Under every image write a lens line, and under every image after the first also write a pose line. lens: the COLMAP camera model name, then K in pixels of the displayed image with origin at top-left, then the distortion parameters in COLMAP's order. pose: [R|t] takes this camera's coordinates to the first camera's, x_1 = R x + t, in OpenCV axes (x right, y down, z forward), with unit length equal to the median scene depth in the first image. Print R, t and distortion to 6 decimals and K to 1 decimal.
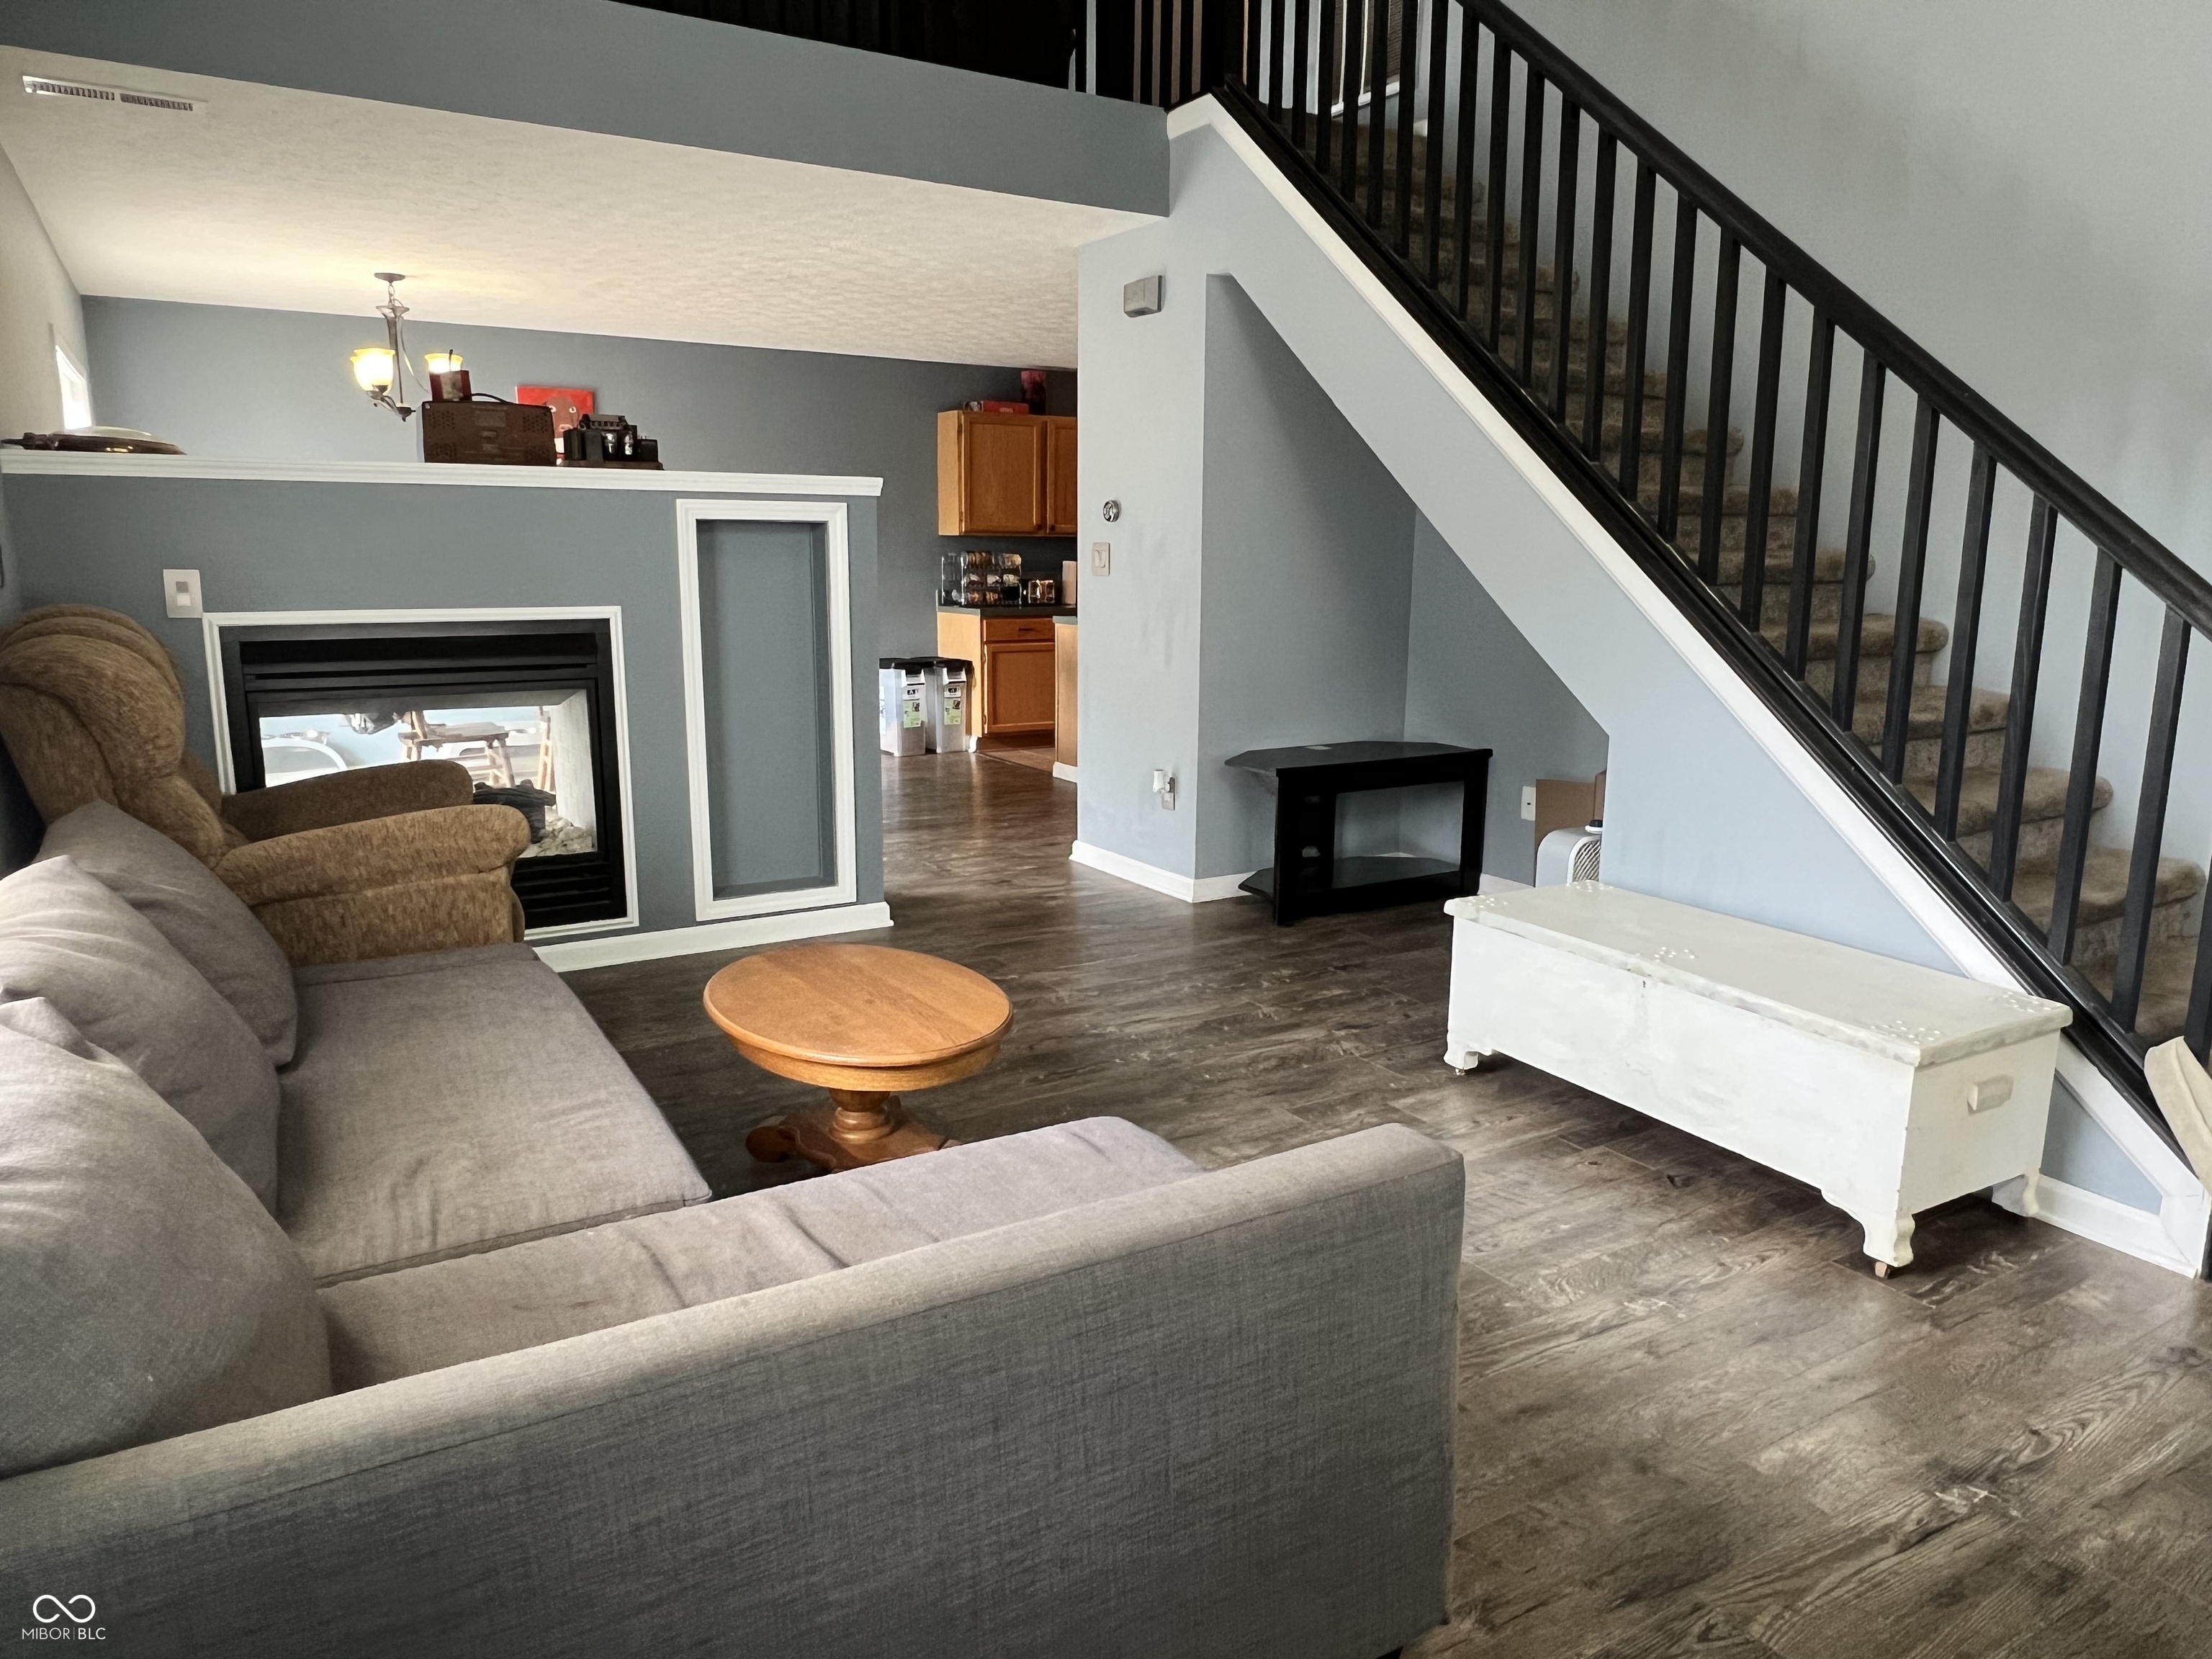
lens RADIAL K [[1436.2, 0, 1107.7], [0, 1436.2, 815.6], [0, 0, 1]] dist [0.000976, 0.001539]
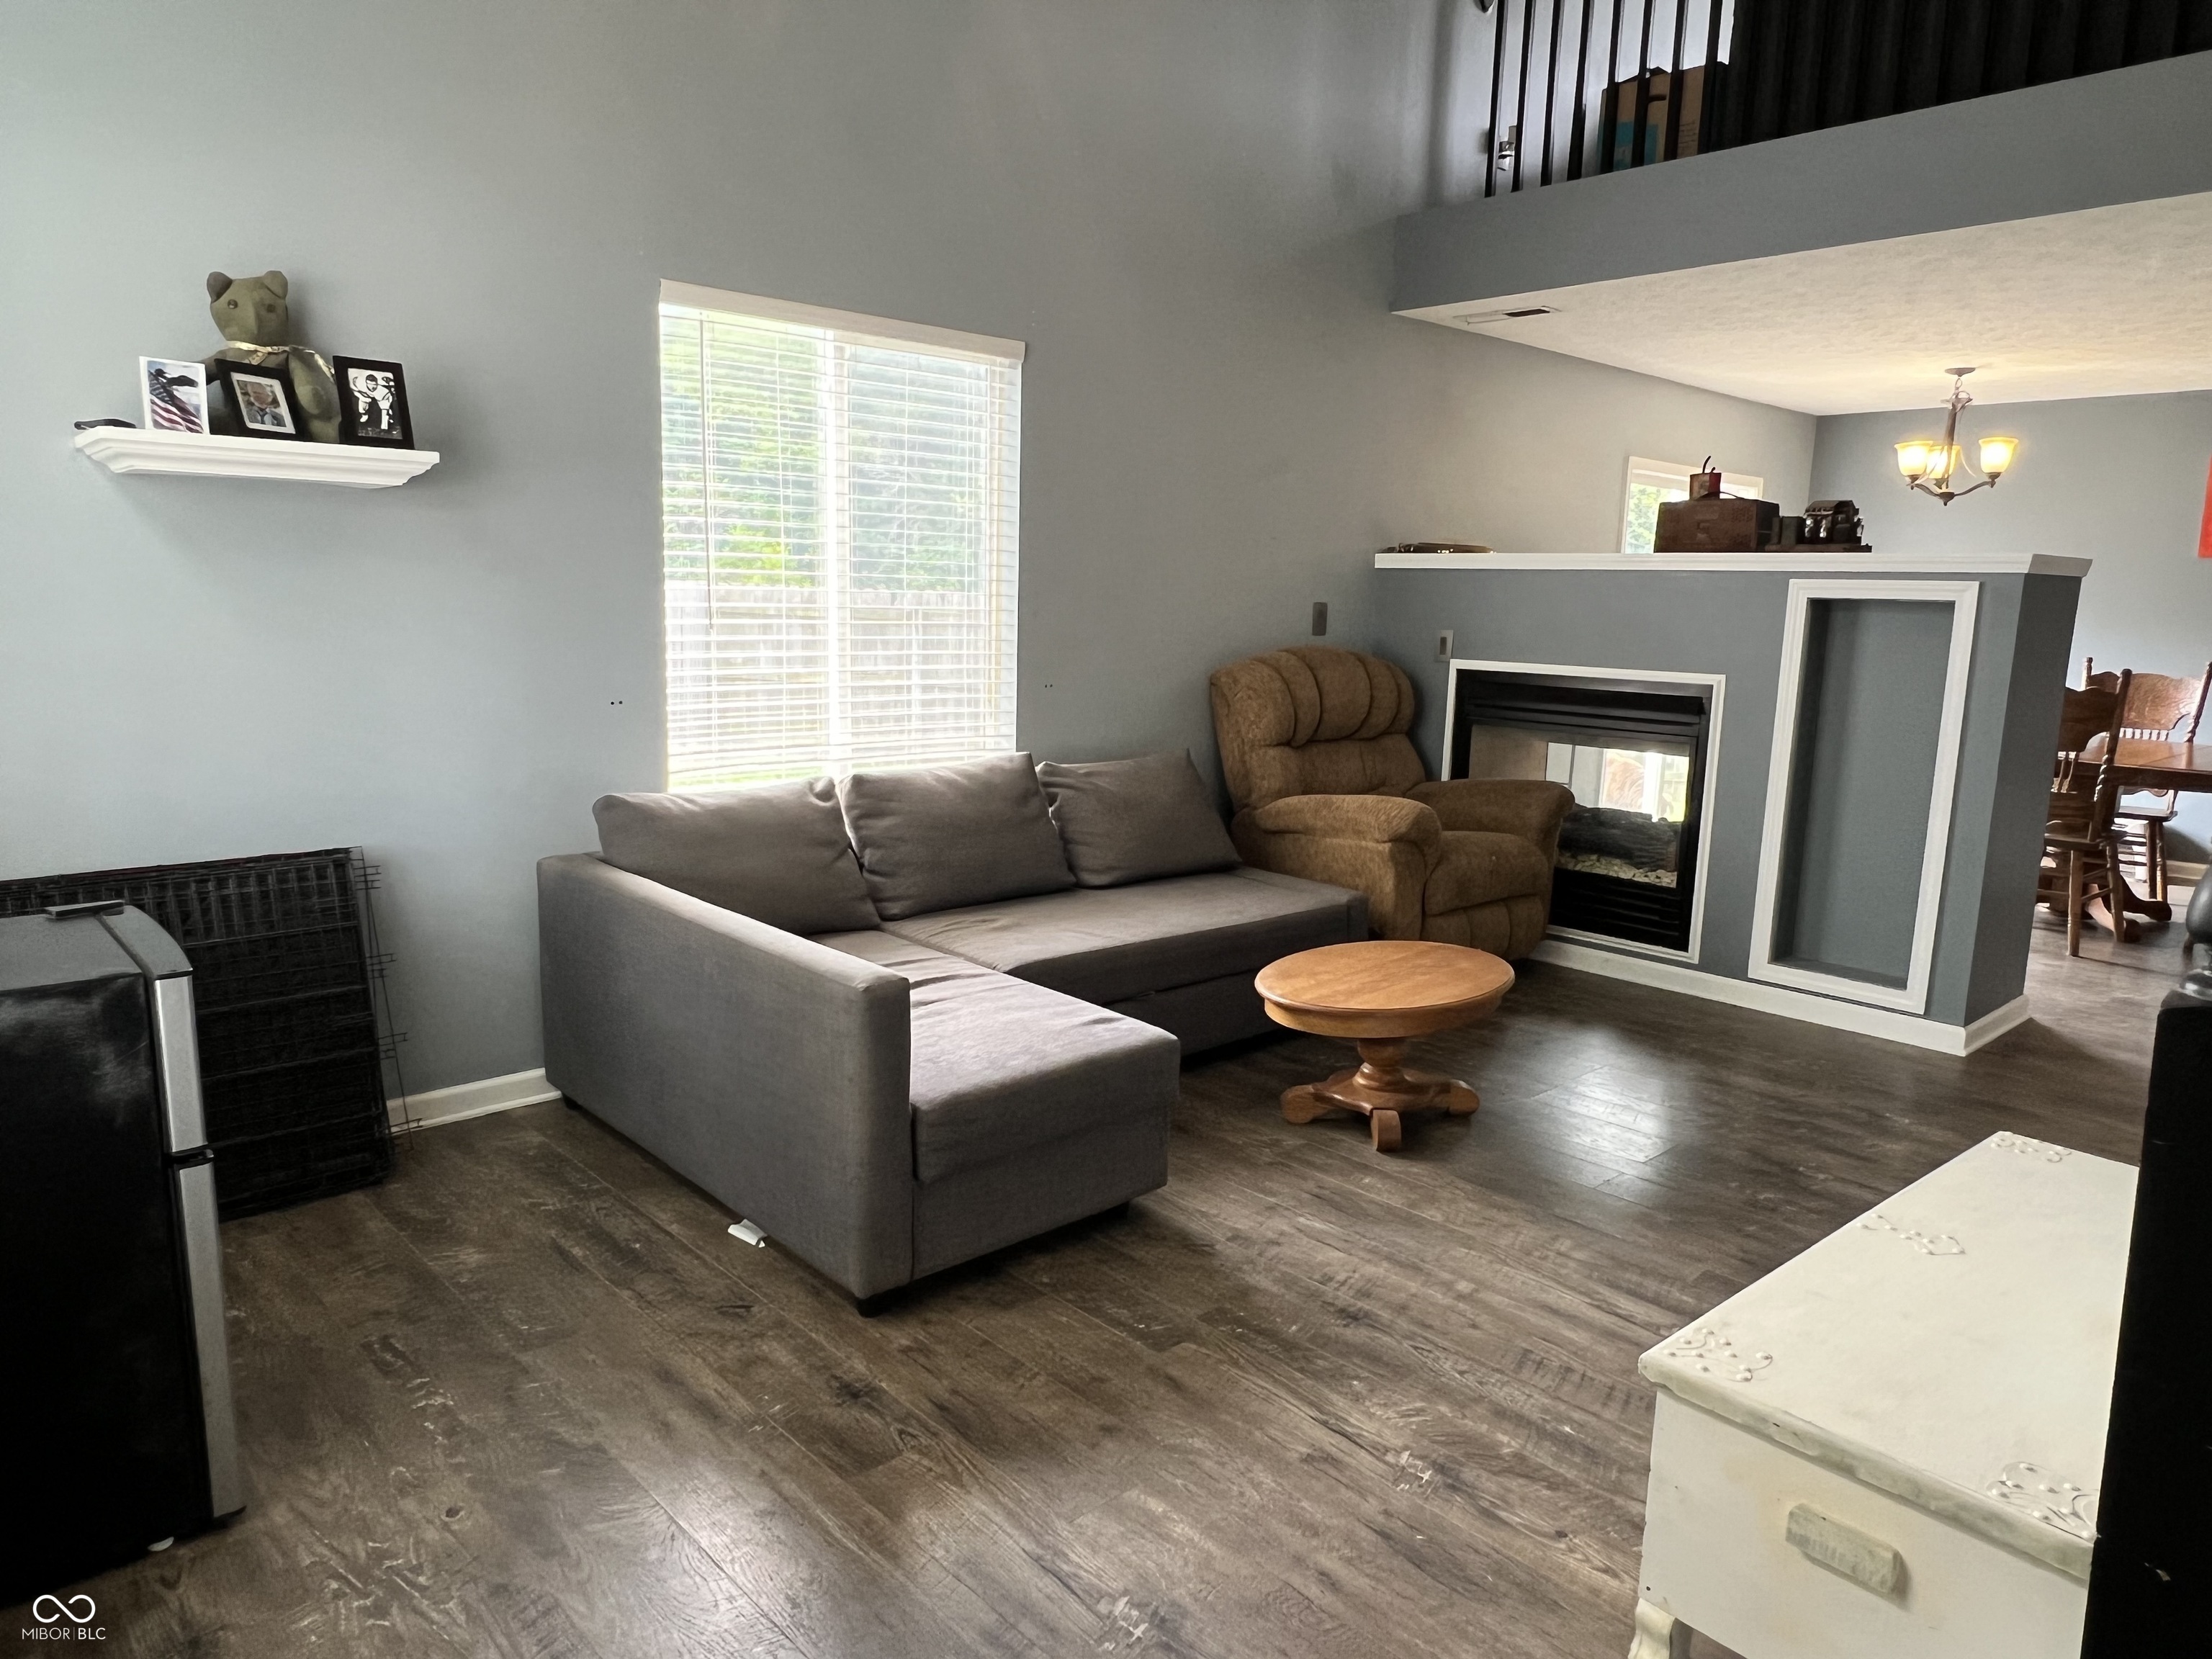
lens RADIAL K [[1436.2, 0, 1119.2], [0, 1436.2, 841.2], [0, 0, 1]] dist [0.000976, 0.001539]
pose [[0.201417, 0.167502, -0.965077, 0.597201], [-0.202307, 0.971140, 0.126332, -0.060543], [0.958386, 0.169796, 0.229491, 0.288463]]
